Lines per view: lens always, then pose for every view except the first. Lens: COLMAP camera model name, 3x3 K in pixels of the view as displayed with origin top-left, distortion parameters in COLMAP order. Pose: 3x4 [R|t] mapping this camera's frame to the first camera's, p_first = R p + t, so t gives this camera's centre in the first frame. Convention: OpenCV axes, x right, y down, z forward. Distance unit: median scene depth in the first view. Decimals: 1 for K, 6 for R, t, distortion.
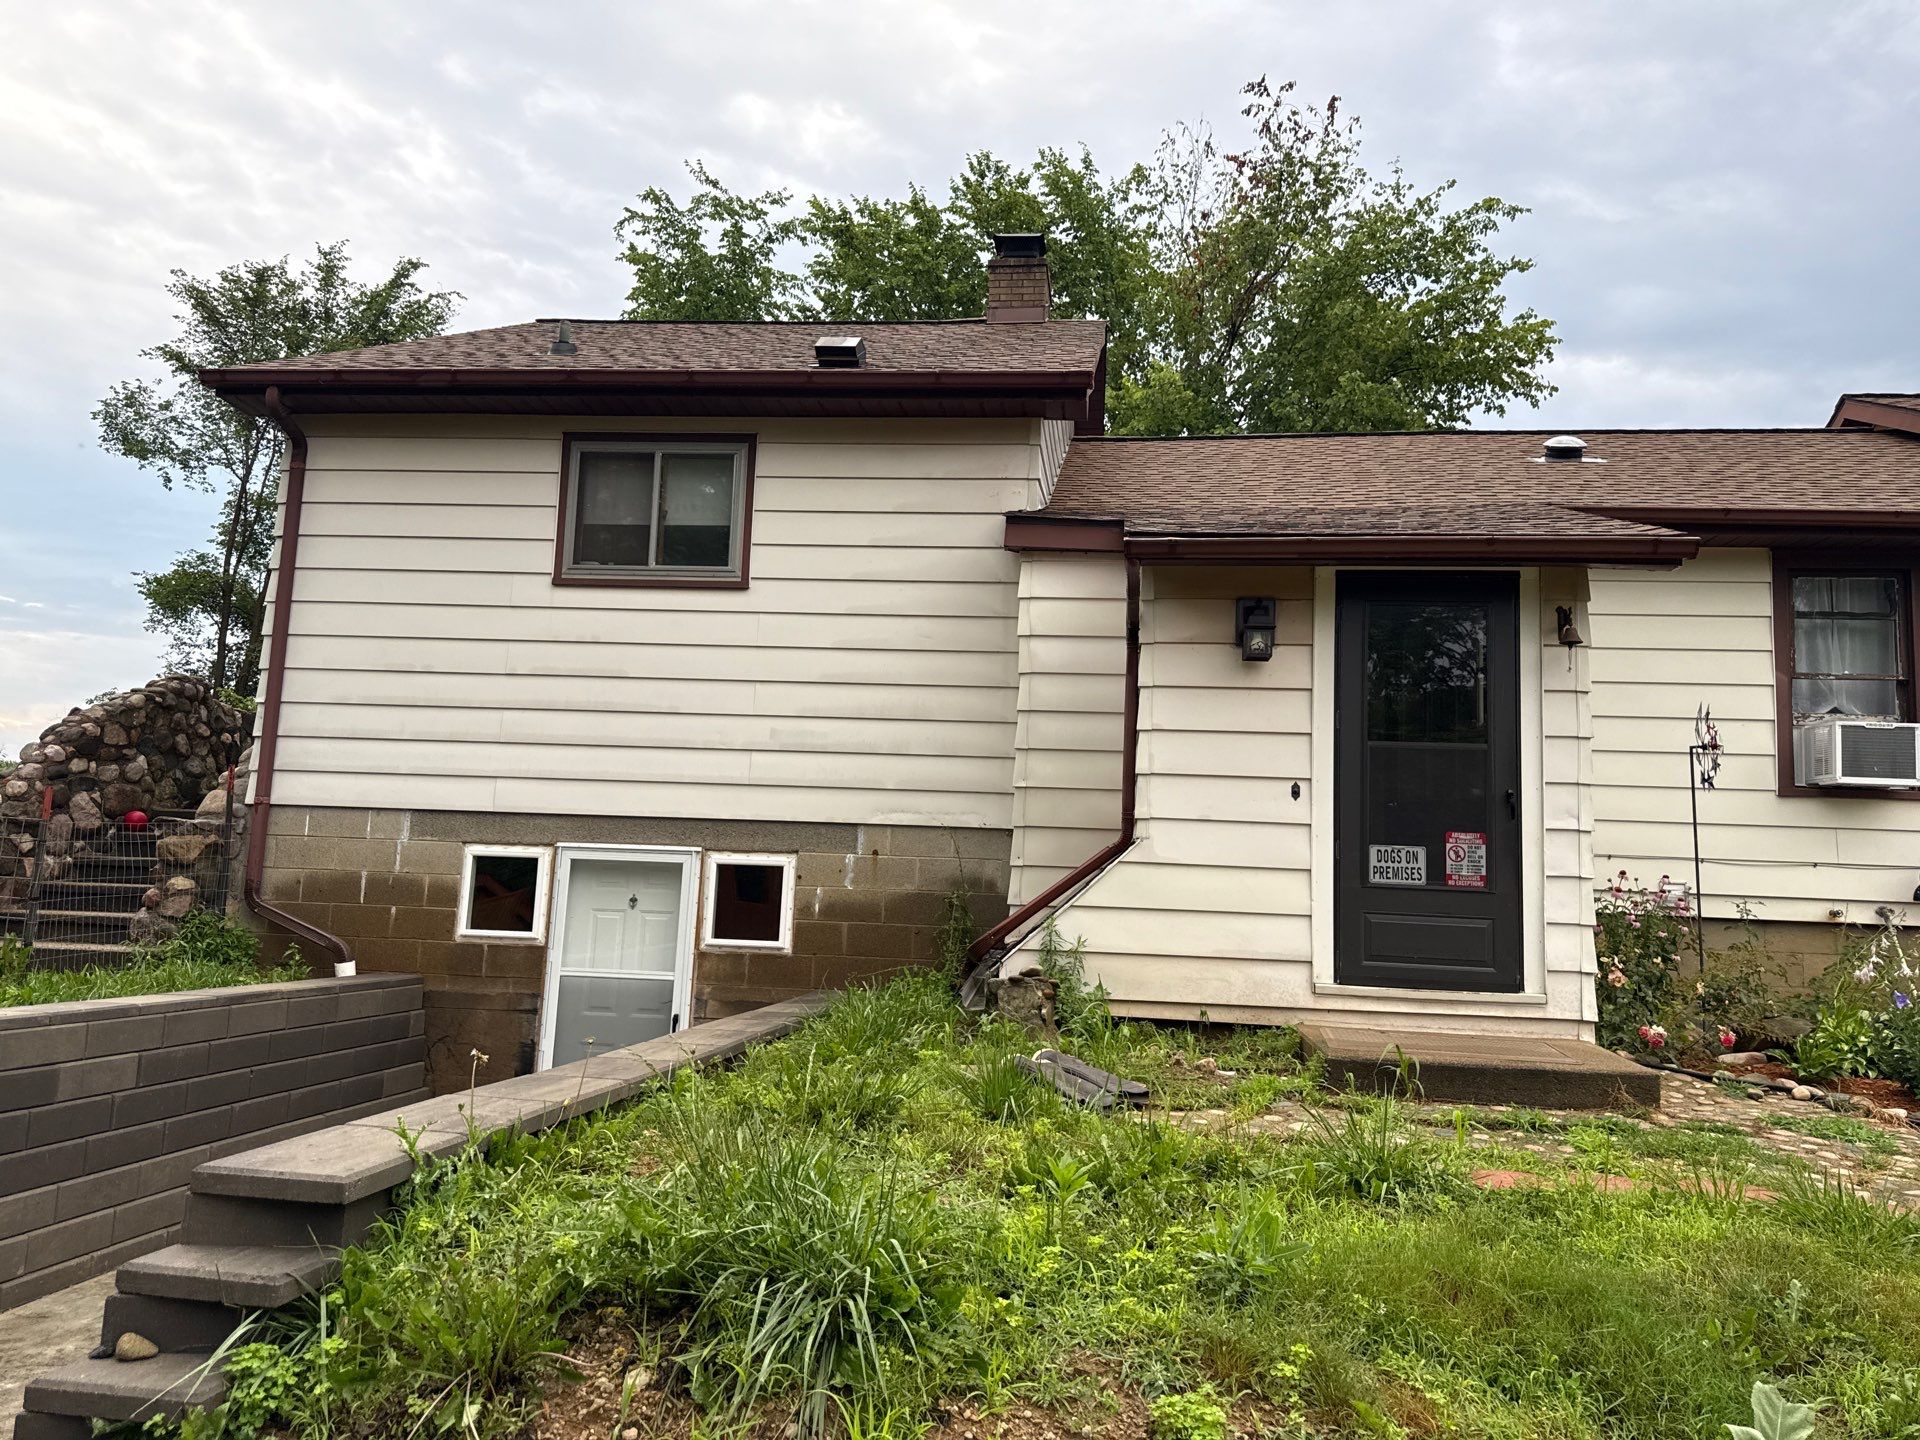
lens RADIAL K [[1382.6, 0, 1021.7], [0, 1382.6, 725.2], [0, 0, 1]] dist [0.063913, -0.003142]
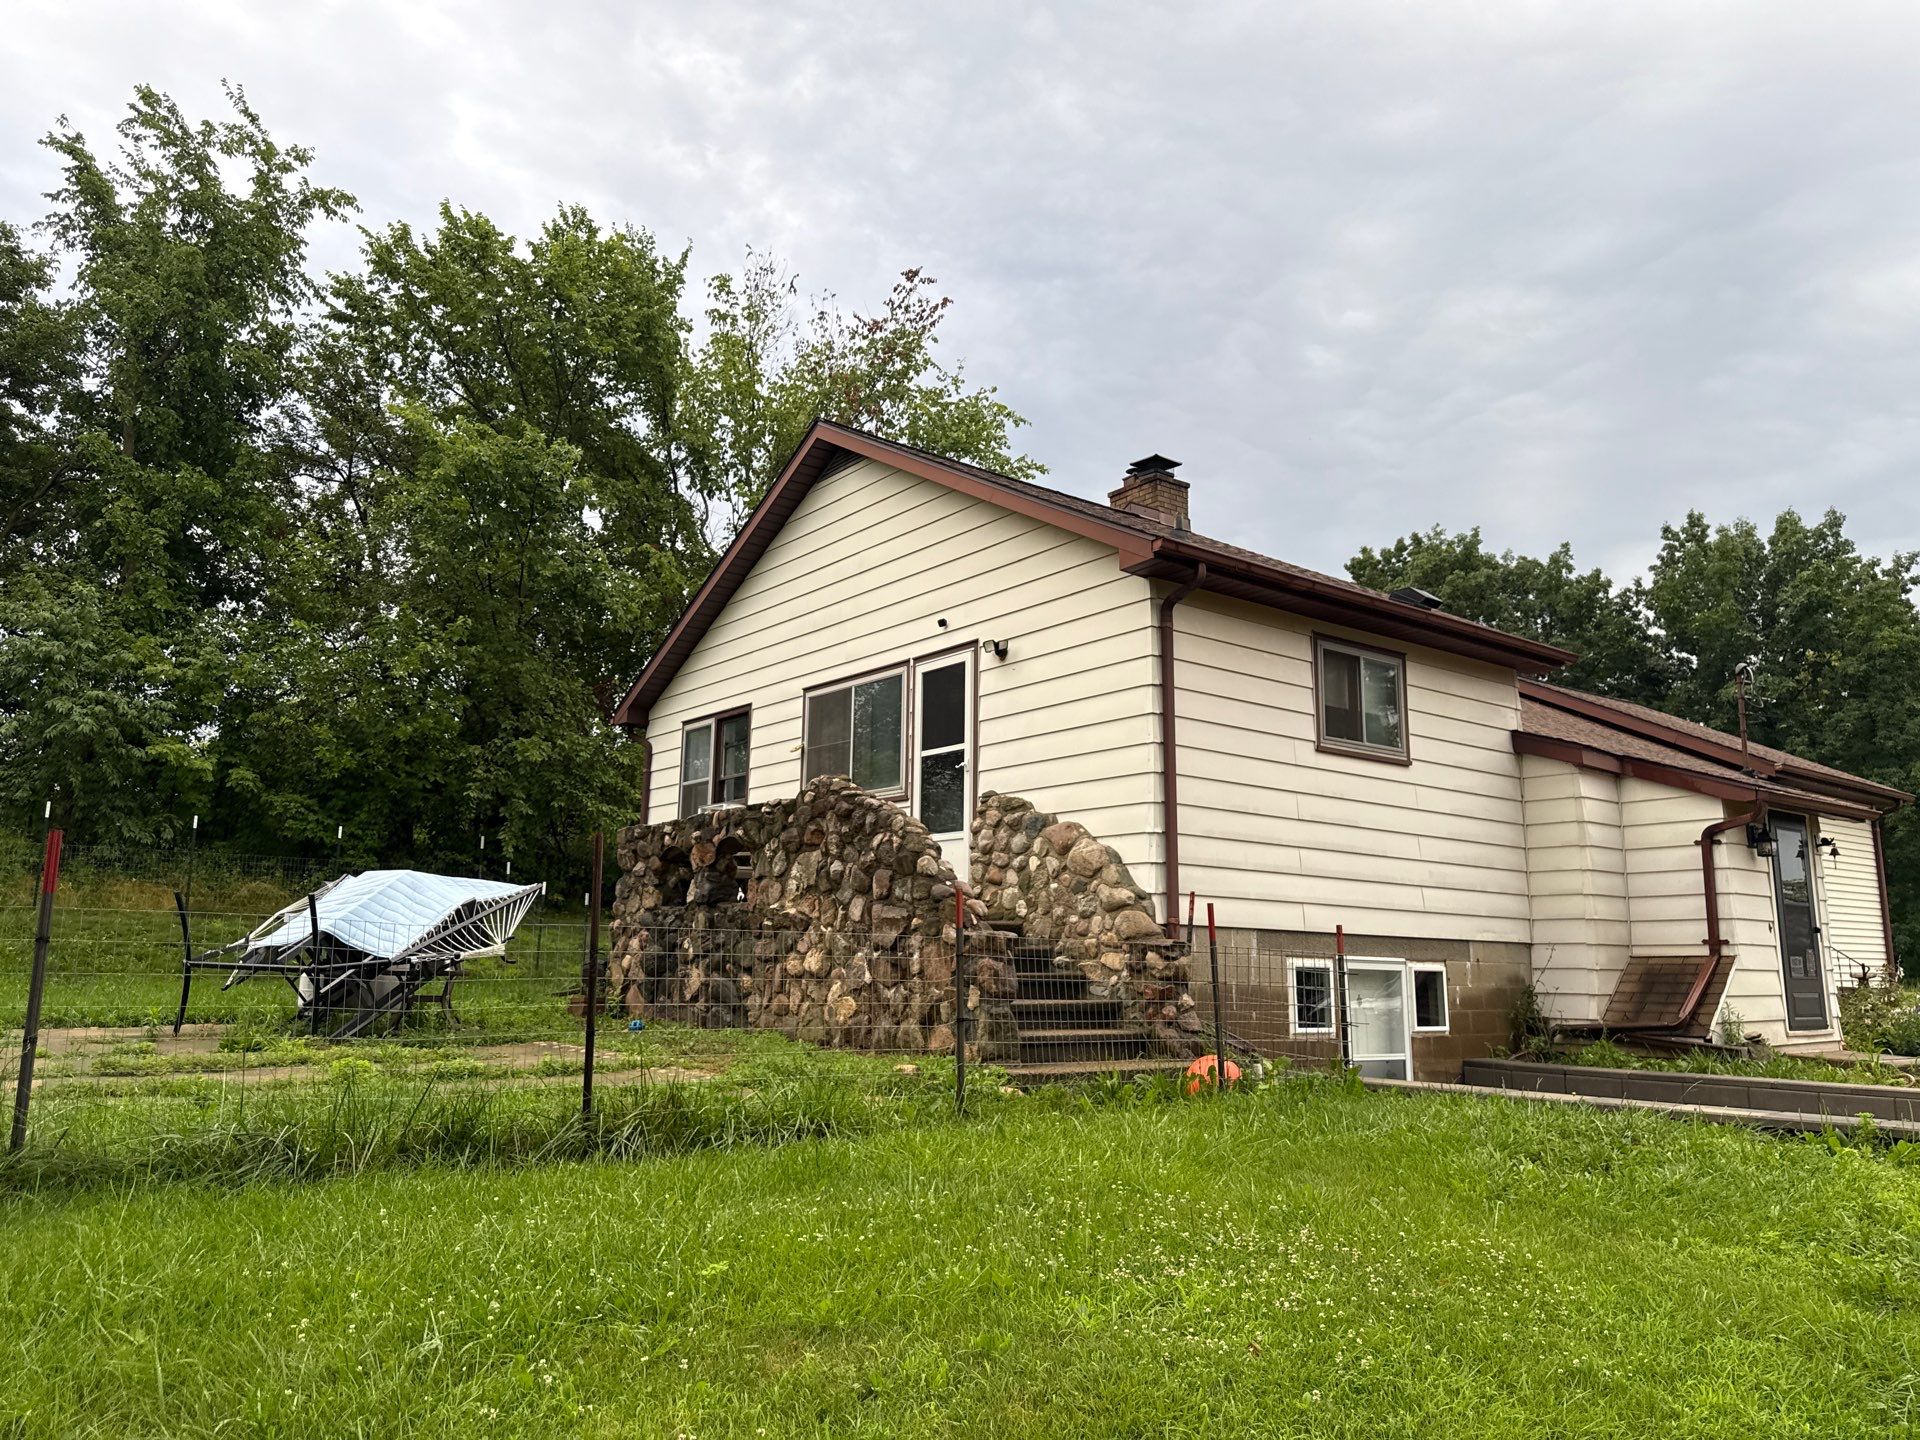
lens RADIAL K [[1382.6, 0, 1021.7], [0, 1382.6, 725.2], [0, 0, 1]] dist [0.063913, -0.003142]
pose [[0.712313, 0.095806, 0.695293, -1.426225], [-0.067067, 0.995398, -0.068450, -0.019591], [-0.698651, 0.002126, 0.715460, 0.286777]]
